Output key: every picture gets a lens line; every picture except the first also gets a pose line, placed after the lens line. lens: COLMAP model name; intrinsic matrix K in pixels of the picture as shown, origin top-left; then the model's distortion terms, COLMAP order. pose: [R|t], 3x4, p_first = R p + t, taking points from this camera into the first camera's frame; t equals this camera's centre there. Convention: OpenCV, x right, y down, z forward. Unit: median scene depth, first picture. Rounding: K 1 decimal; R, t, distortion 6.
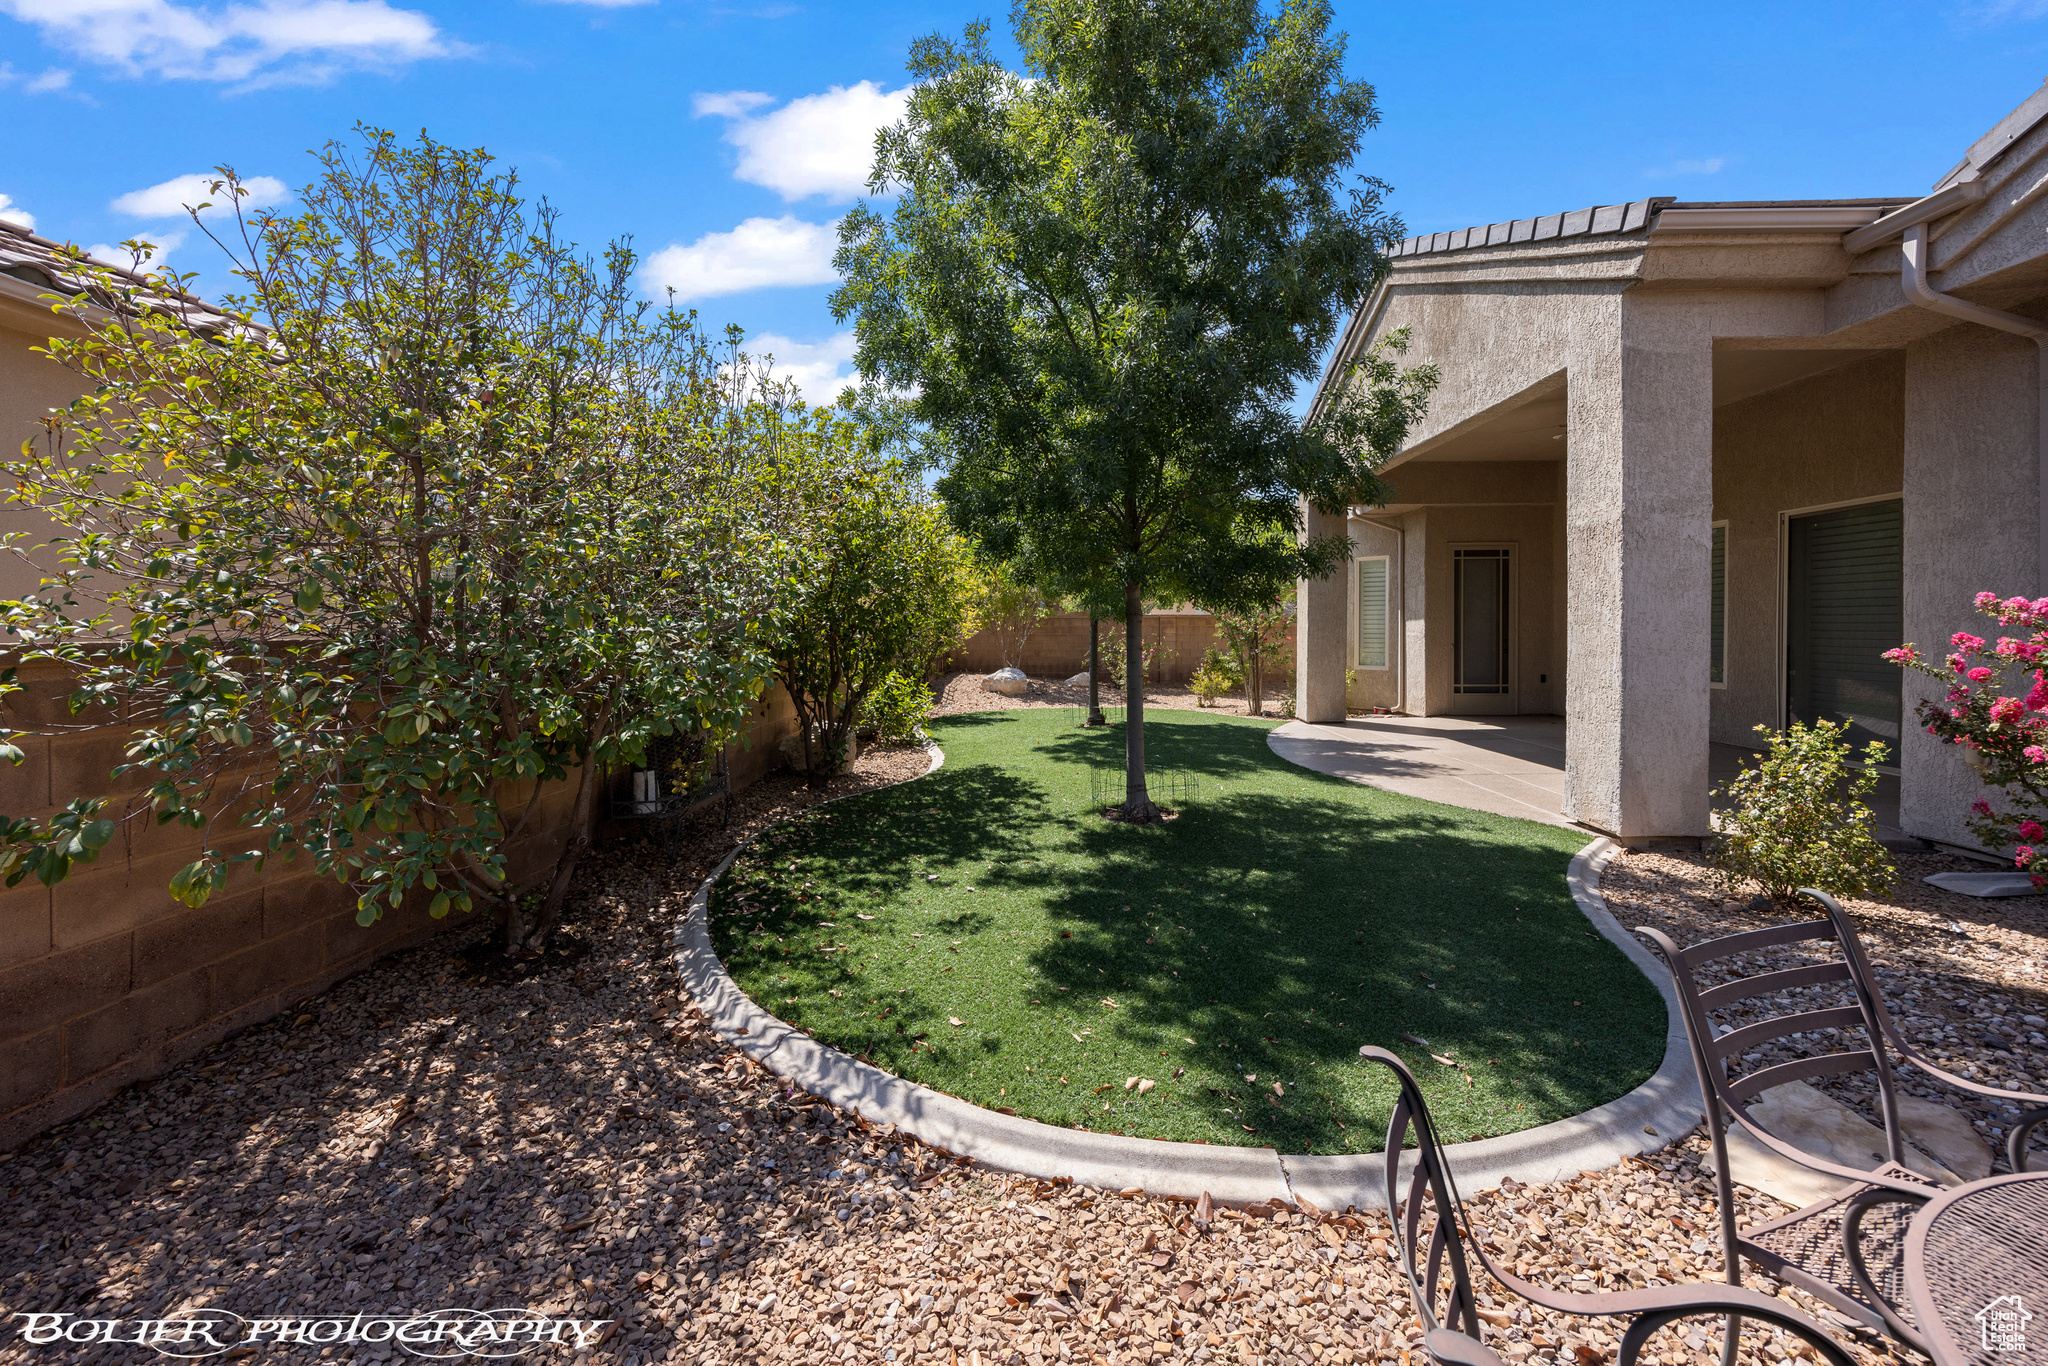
lens RADIAL K [[807.1, 0, 1023.4], [0, 807.1, 635.6], [0, 0, 1]] dist [0.000528, 0.001259]
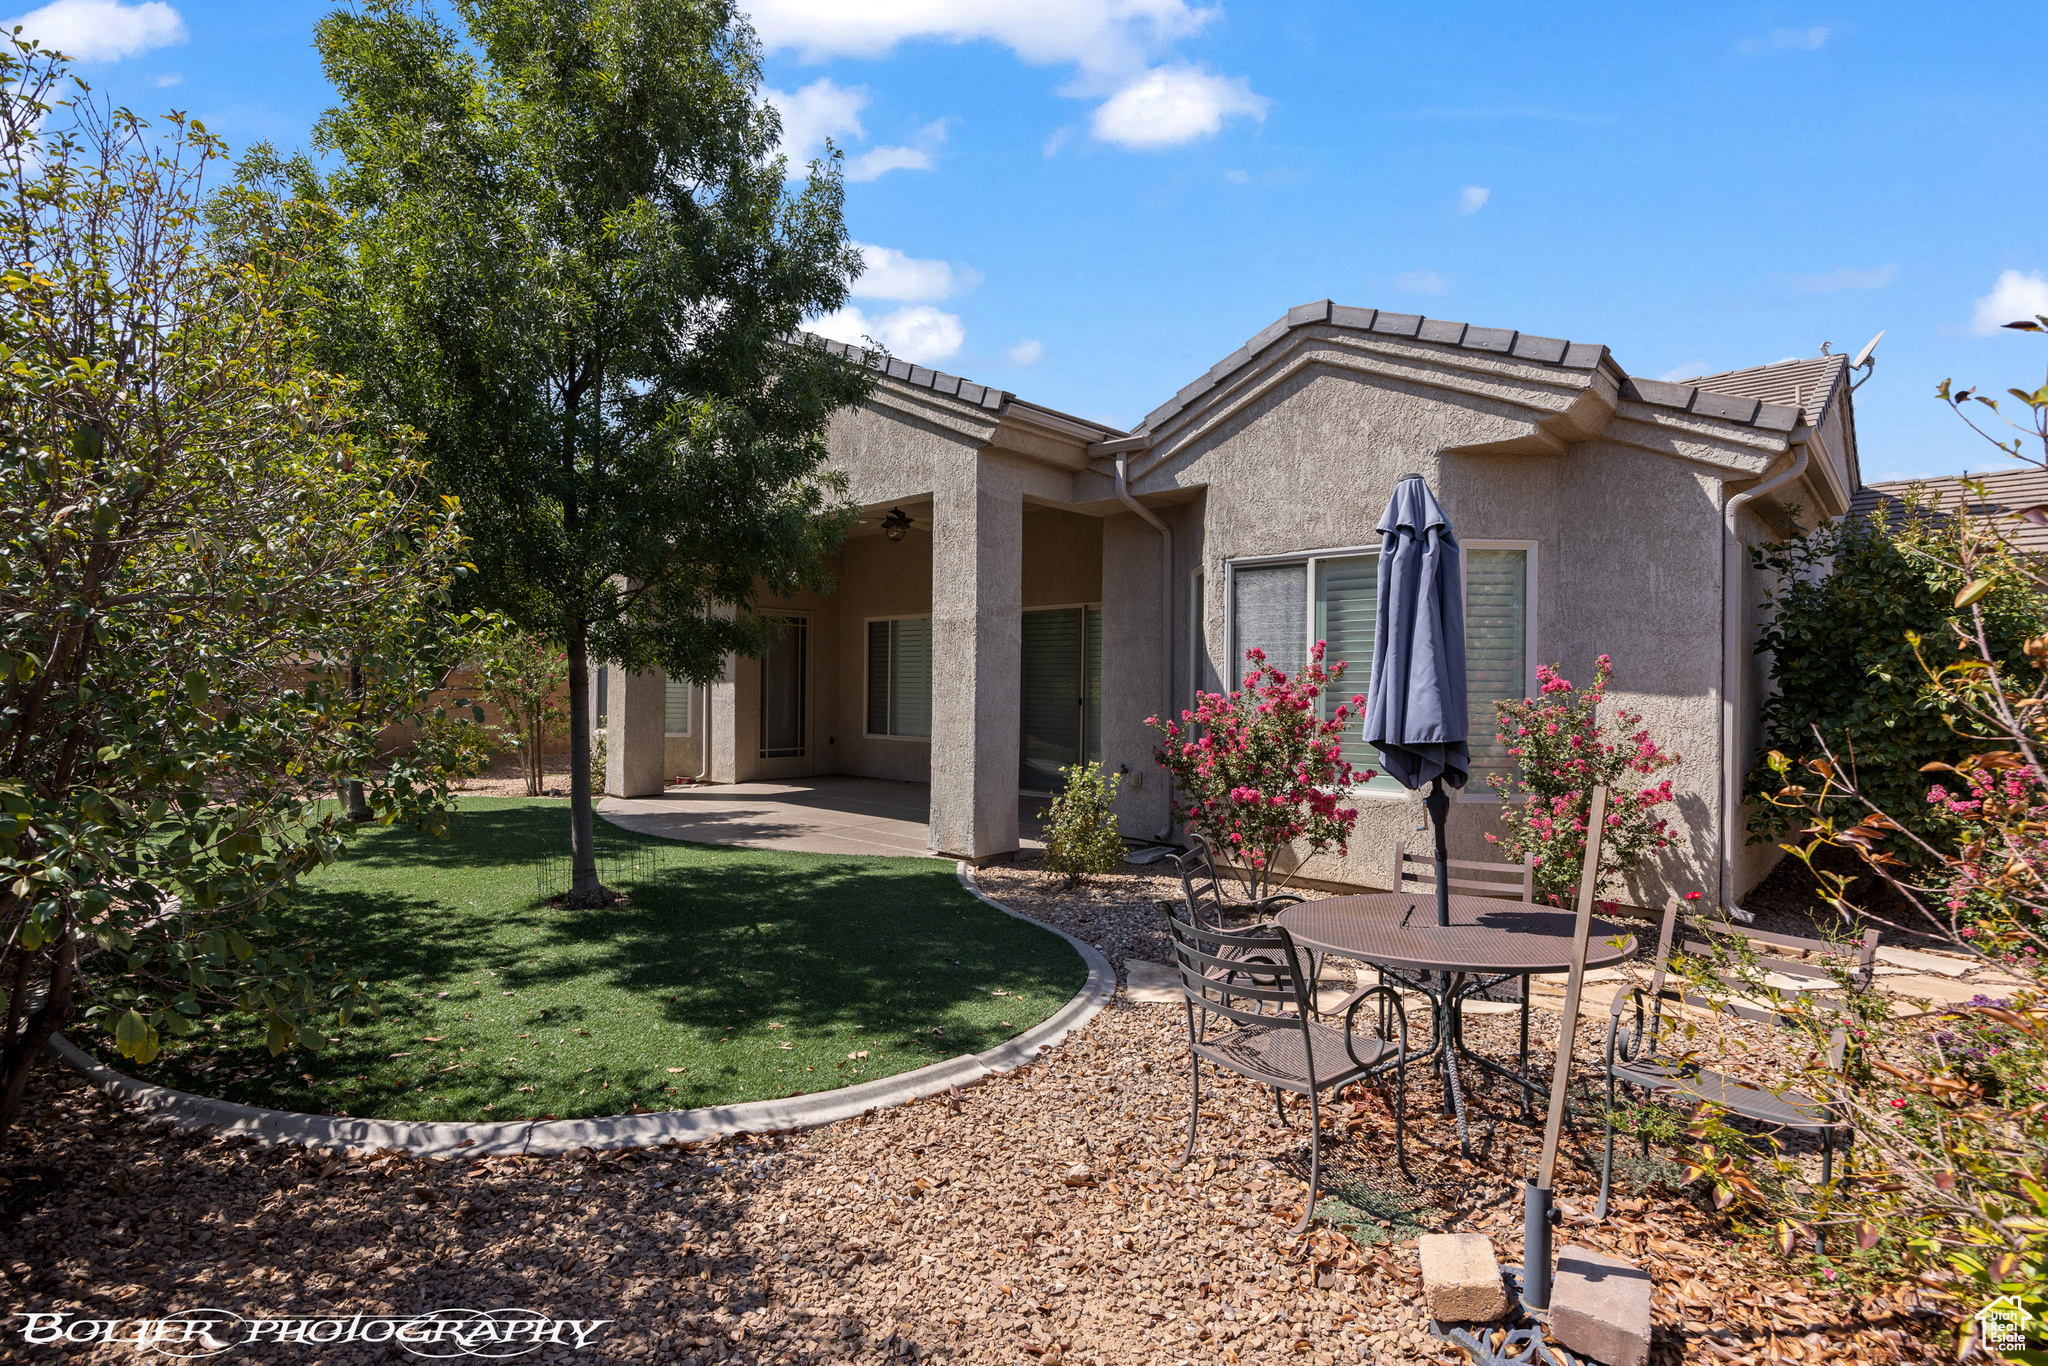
lens RADIAL K [[1037.0, 0, 986.4], [0, 1037.0, 693.4], [0, 0, 1]] dist [0.012319, -0.001154]
pose [[0.669733, 0.003424, 0.742594, -0.578216], [-0.004503, 0.999990, -0.000550, -0.023096], [-0.742589, -0.002975, 0.669741, -0.175090]]
